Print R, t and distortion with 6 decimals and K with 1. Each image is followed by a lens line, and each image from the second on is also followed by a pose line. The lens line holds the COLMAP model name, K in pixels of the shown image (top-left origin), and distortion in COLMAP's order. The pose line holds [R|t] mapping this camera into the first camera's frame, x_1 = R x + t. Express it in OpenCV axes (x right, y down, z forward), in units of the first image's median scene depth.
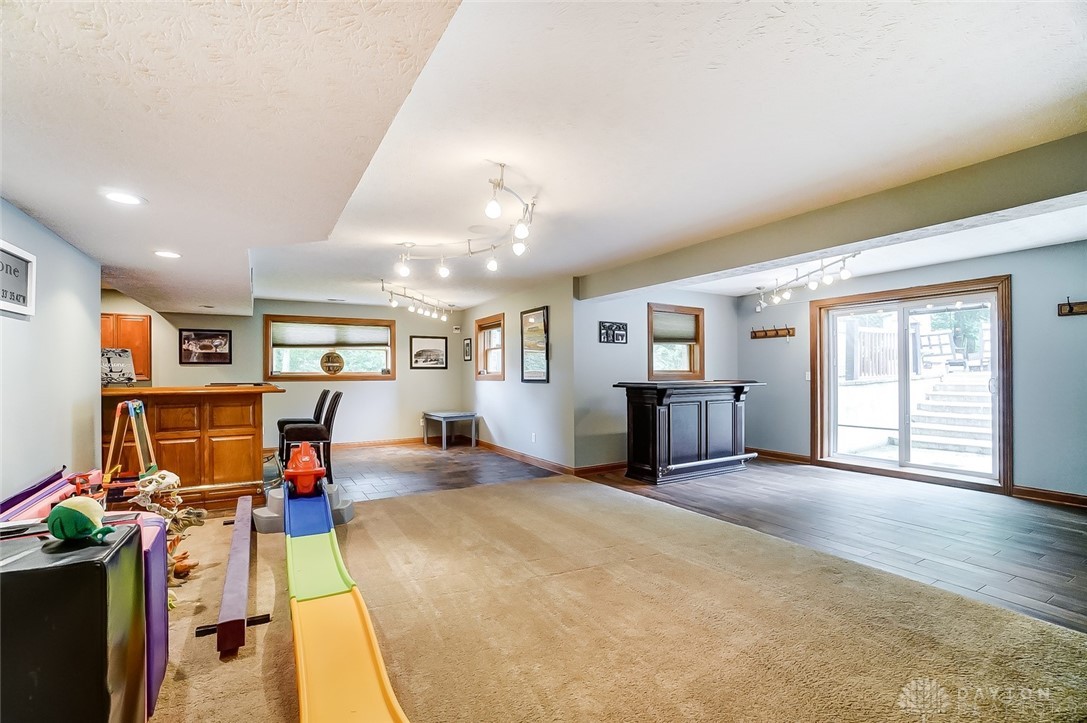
lens RADIAL K [[482.8, 0, 540.2], [0, 482.8, 370.2], [0, 0, 1]] dist [-0.001626, 0.001142]
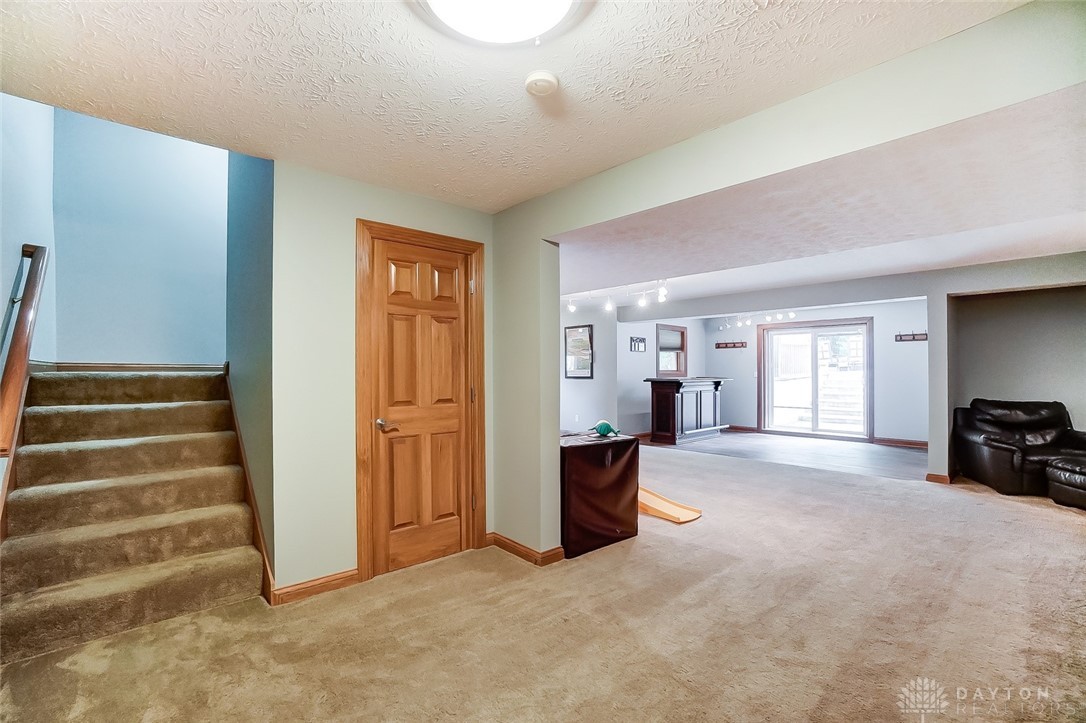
lens RADIAL K [[482.4, 0, 544.6], [0, 482.4, 360.3], [0, 0, 1]] dist [-0.001626, 0.001142]
pose [[0.982423, 0.006886, 0.186540, -0.397851], [-0.003674, 0.999839, -0.017556, -0.003050], [-0.186631, 0.016562, 0.982290, -0.379317]]
